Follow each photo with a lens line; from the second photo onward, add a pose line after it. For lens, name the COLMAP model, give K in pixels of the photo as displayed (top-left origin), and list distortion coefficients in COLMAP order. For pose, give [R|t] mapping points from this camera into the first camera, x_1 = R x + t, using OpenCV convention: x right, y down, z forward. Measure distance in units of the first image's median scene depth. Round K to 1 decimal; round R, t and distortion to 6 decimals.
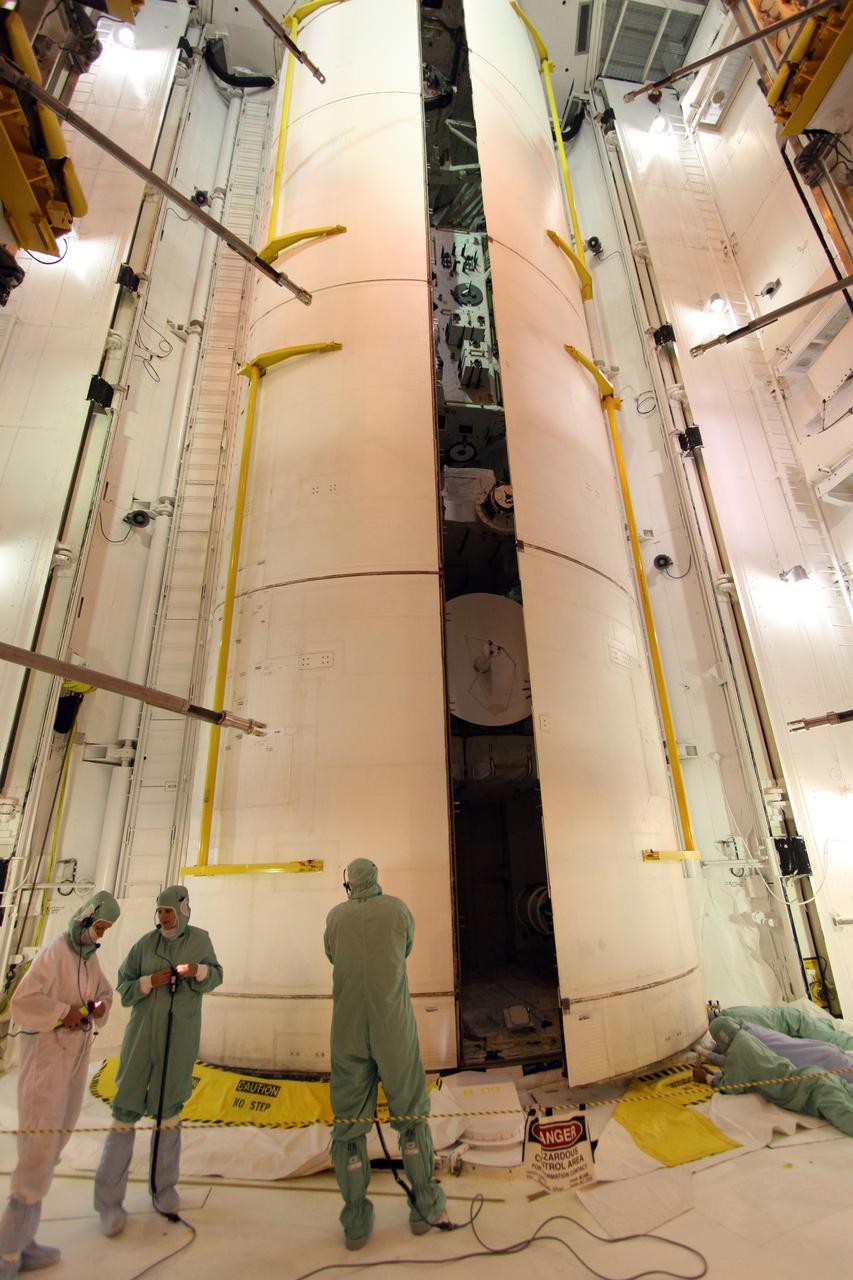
lens RADIAL K [[587.9, 0, 431.0], [0, 587.9, 634.9], [0, 0, 1]] dist [-0.002772, -0.000295]
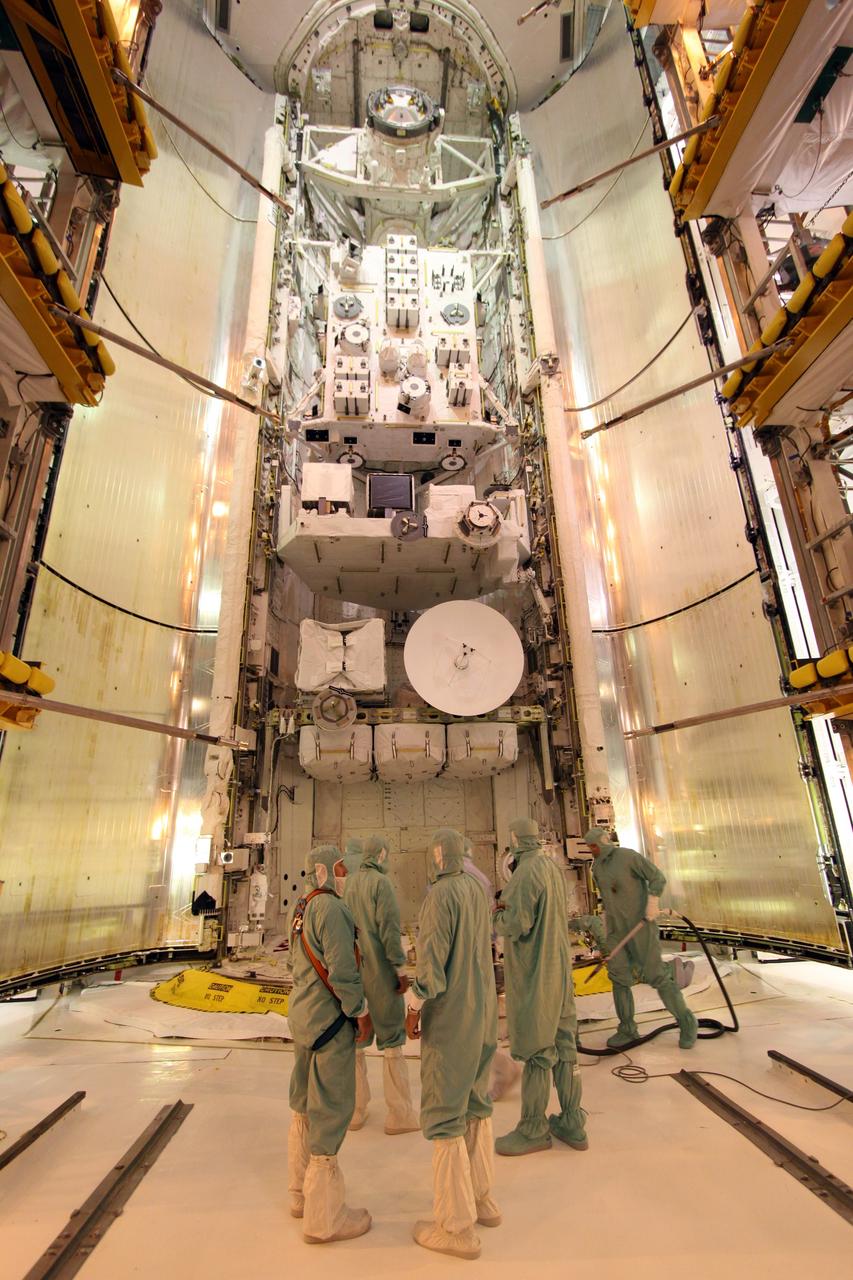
lens RADIAL K [[587.2, 0, 432.5], [0, 587.2, 637.4], [0, 0, 1]] dist [-0.014572, 0.002033]
pose [[0.997896, -0.021317, -0.061230, 0.079996], [0.024907, 0.997978, 0.058471, -0.053032], [0.059860, -0.059873, 0.996410, -0.125596]]
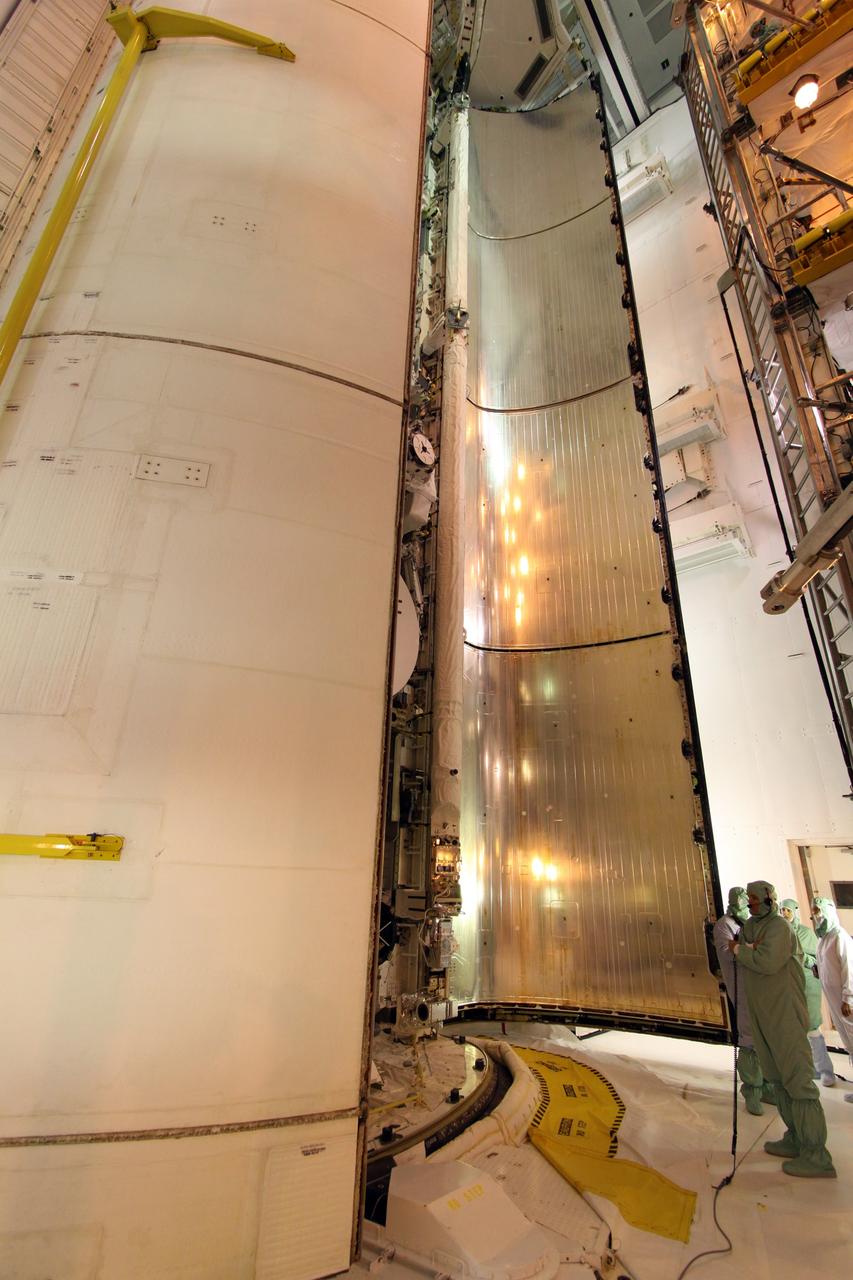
lens RADIAL K [[587.2, 0, 432.5], [0, 587.2, 637.4], [0, 0, 1]] dist [-0.014572, 0.002033]
pose [[0.763521, 0.297023, 0.573422, -0.216032], [-0.296353, 0.950086, -0.097528, 0.086488], [-0.573768, -0.095471, 0.813434, 0.207554]]
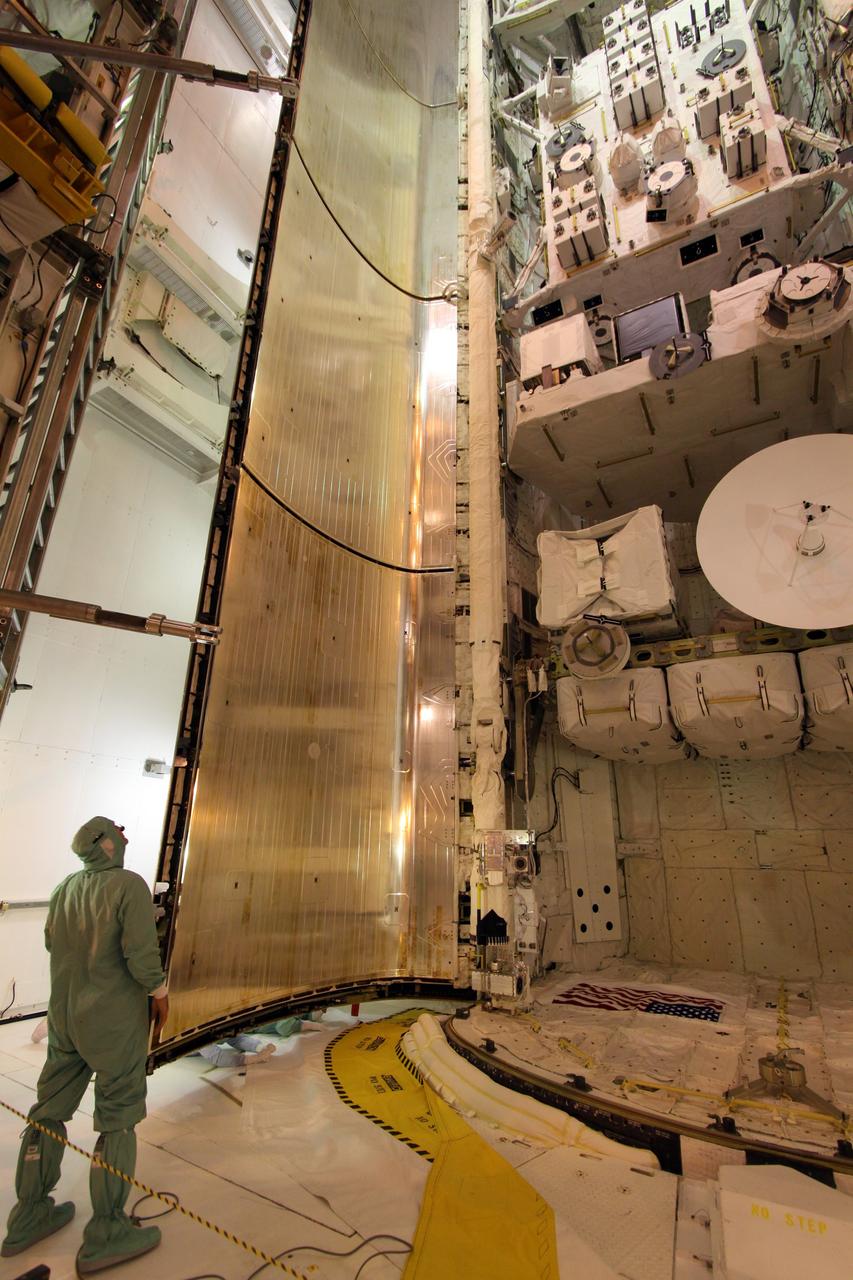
lens RADIAL K [[587.2, 0, 432.5], [0, 587.2, 637.4], [0, 0, 1]] dist [-0.014572, 0.002033]
pose [[0.789705, -0.160233, -0.592192, 0.096903], [0.192305, 0.981293, -0.009071, 0.061836], [0.582567, -0.106718, 0.805746, 0.157866]]
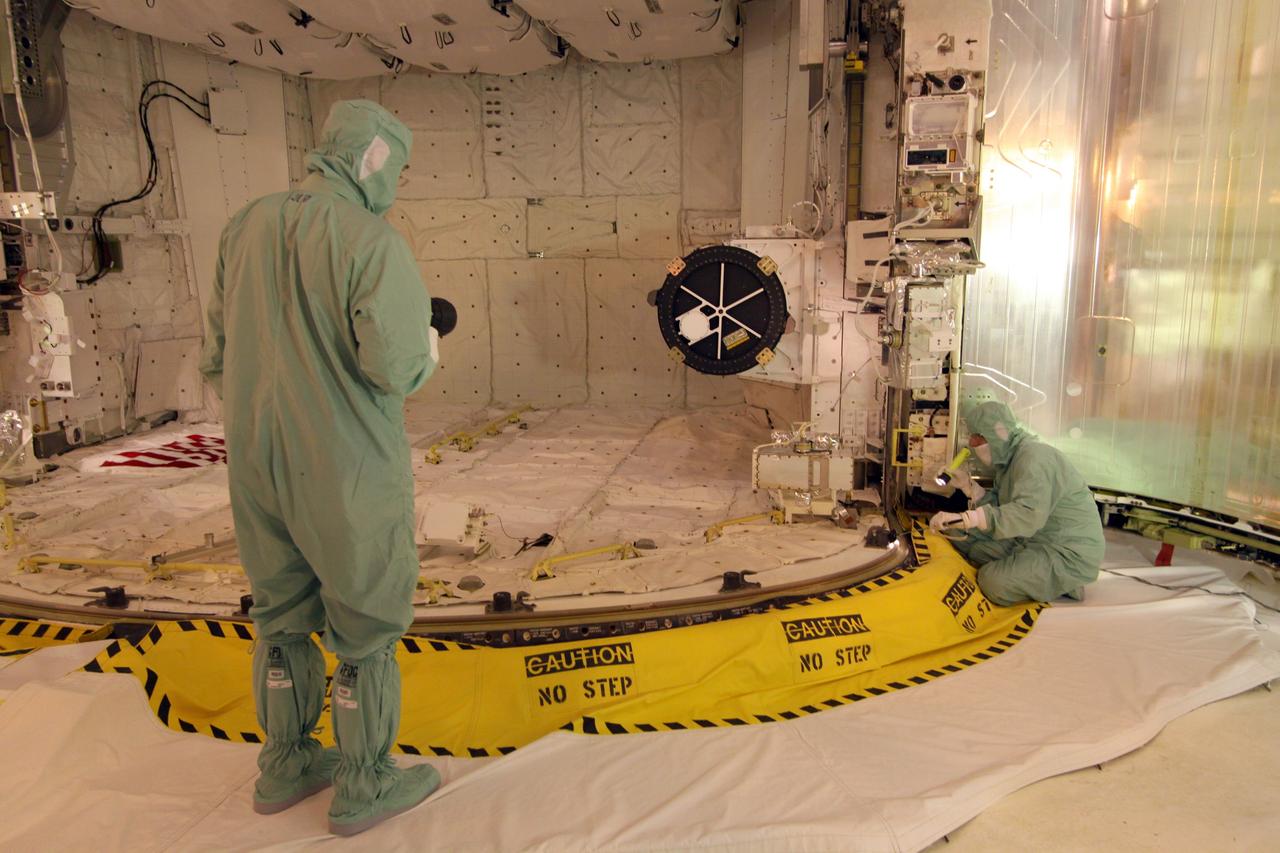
lens RADIAL K [[989.2, 0, 646.4], [0, 989.2, 429.5], [0, 0, 1]] dist [-0.003034, 0.003829]
pose [[0.949566, 0.078301, -0.303634, 0.277015], [0.097676, 0.846281, 0.523706, 0.129122], [0.297966, -0.526951, 0.795952, 0.280385]]
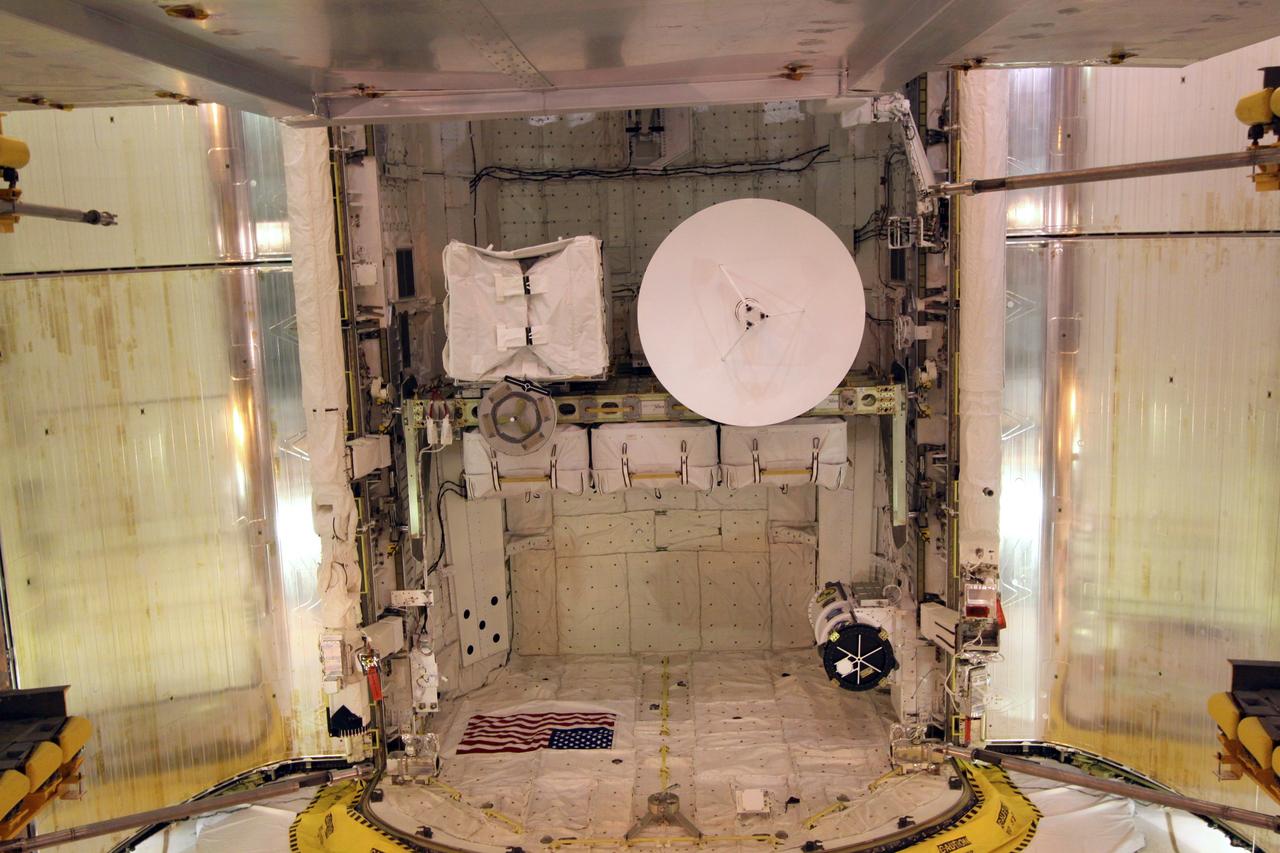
lens RADIAL K [[1231.5, 0, 640.0], [0, 1231.5, 426.5], [0, 0, 1]] dist [-0.004075, 0.017732]
pose [[0.985563, 0.022665, -0.167784, 0.152418], [0.069084, 0.850913, 0.520745, -0.412661], [0.154572, -0.524818, 0.837062, -0.128395]]
